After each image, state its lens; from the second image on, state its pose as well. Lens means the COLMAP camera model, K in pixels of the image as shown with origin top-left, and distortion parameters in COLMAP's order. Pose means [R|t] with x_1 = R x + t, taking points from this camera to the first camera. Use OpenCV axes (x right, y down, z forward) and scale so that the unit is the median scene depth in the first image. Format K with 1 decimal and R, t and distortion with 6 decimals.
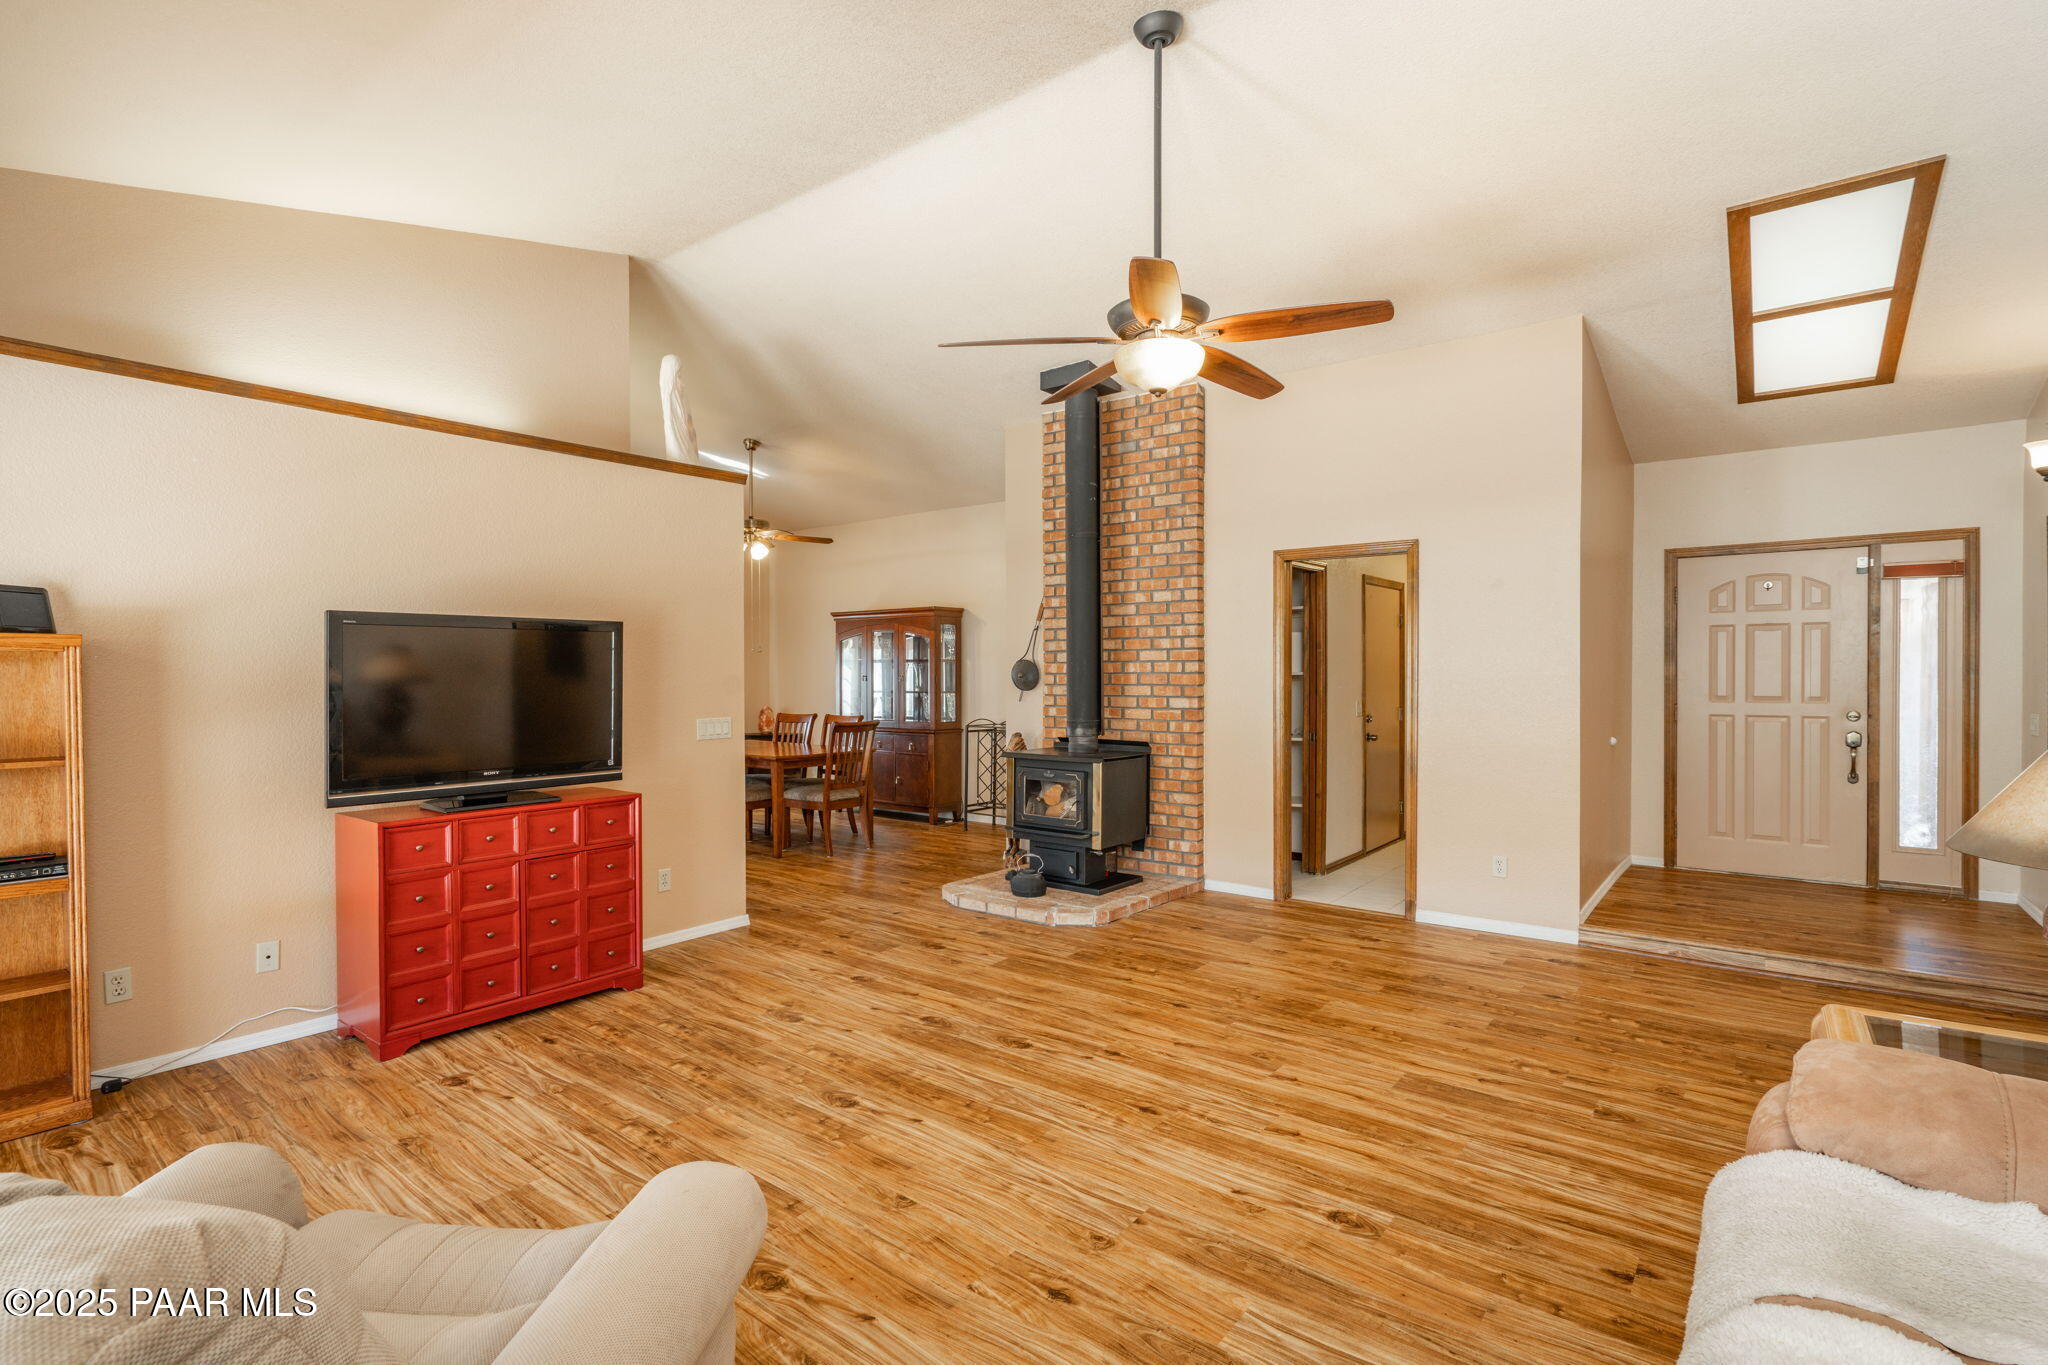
lens RADIAL K [[918.9, 0, 1026.5], [0, 918.9, 680.8], [0, 0, 1]] dist [-0.008171, 0.001129]
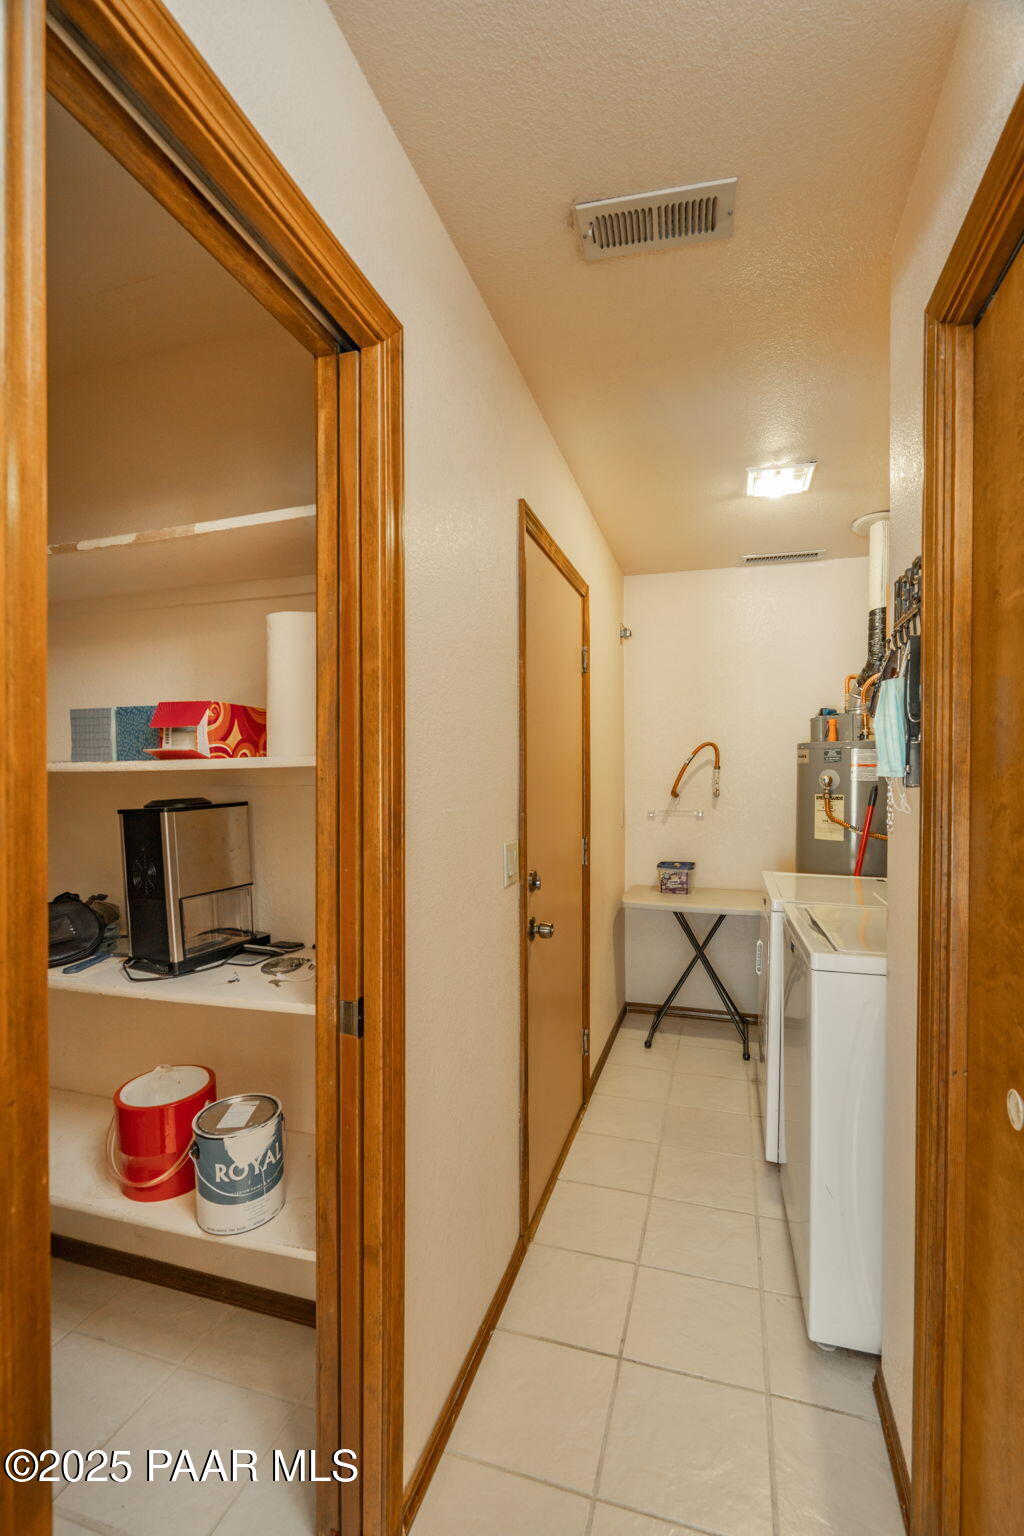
lens RADIAL K [[689.2, 0, 510.7], [0, 689.2, 771.5], [0, 0, 1]] dist [-0.008171, 0.001129]
pose [[0.927344, -0.001171, 0.374209, 0.257017], [0.002805, 0.999989, -0.003821, -0.003589], [-0.374200, 0.004593, 0.927337, 0.737906]]
